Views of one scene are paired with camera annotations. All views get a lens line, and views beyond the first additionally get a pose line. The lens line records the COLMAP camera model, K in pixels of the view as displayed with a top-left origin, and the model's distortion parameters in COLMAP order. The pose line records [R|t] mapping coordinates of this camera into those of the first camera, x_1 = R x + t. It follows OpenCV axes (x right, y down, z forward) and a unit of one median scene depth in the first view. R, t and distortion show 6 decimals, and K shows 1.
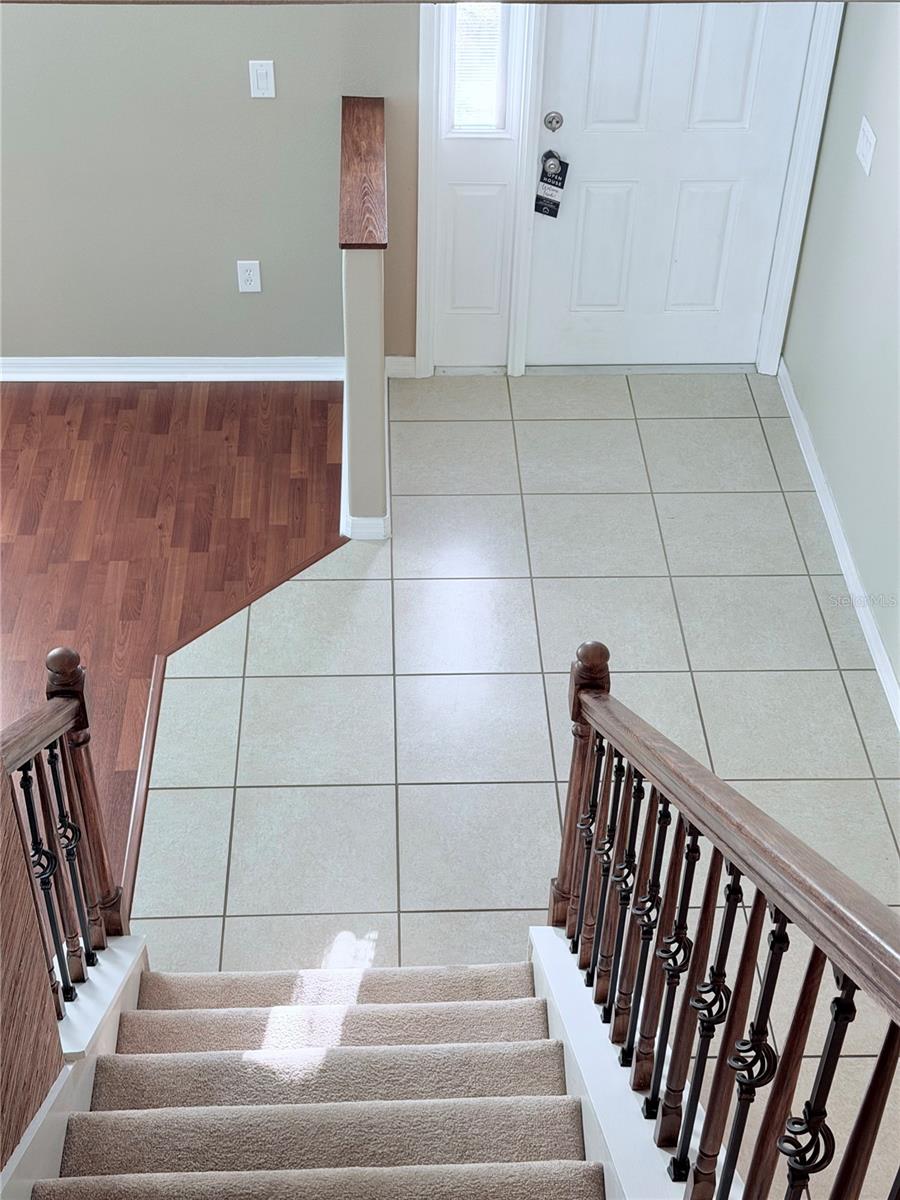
lens RADIAL K [[1691.4, 0, 448.1], [0, 1691.4, 599.0], [0, 0, 1]] dist [0.145410, 0.020342]
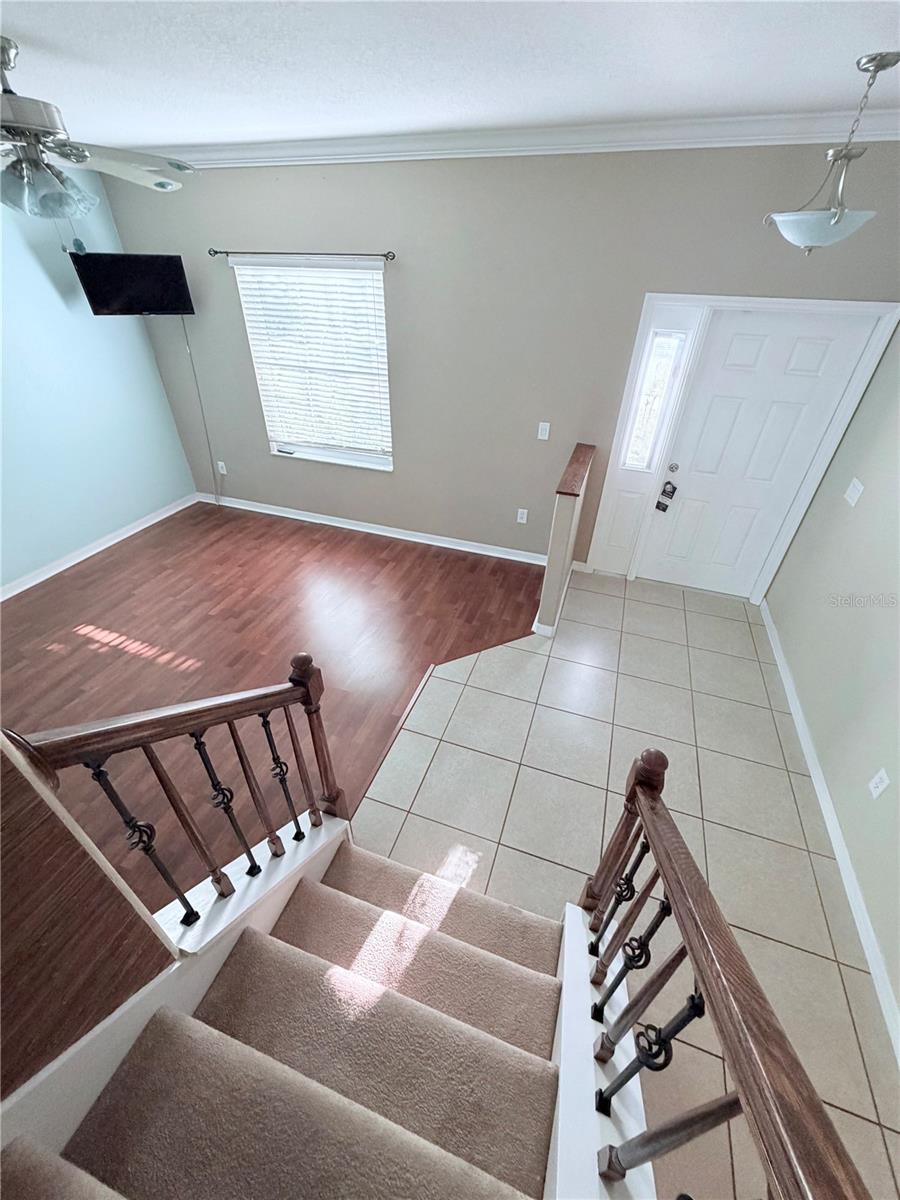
lens RADIAL K [[479.8, 0, 453.1], [0, 479.8, 597.6], [0, 0, 1]] dist [0.002688, 0.000284]
pose [[0.931865, 0.211184, -0.295008, 0.015909], [-0.238748, 0.969205, -0.060338, -0.017484], [0.273181, 0.126660, 0.953588, 0.378913]]
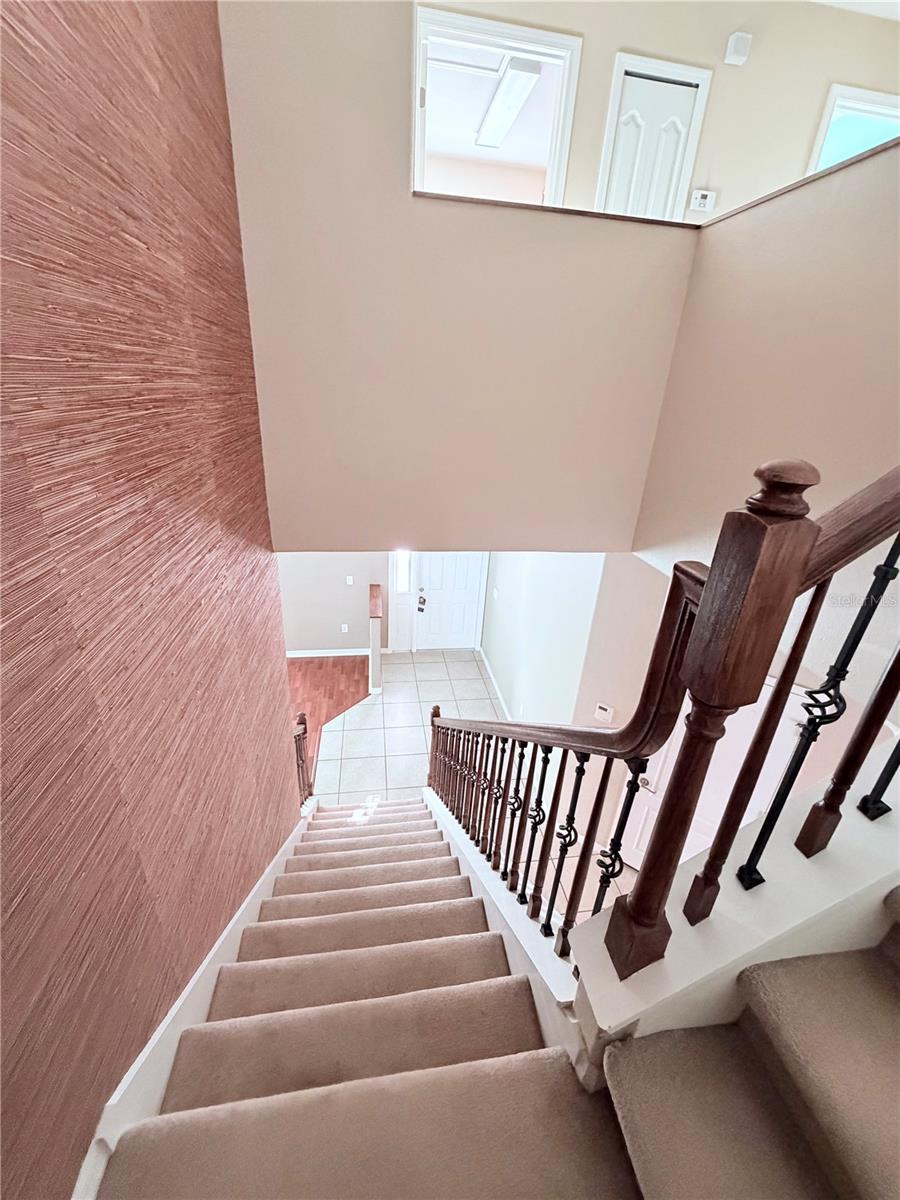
lens RADIAL K [[483.7, 0, 453.7], [0, 483.7, 594.4], [0, 0, 1]] dist [-0.001230, -0.000087]
pose [[0.991860, -0.011599, 0.126800, -0.009732], [0.046823, 0.959292, -0.278507, 0.060633], [-0.118408, 0.282177, 0.952027, -0.113554]]
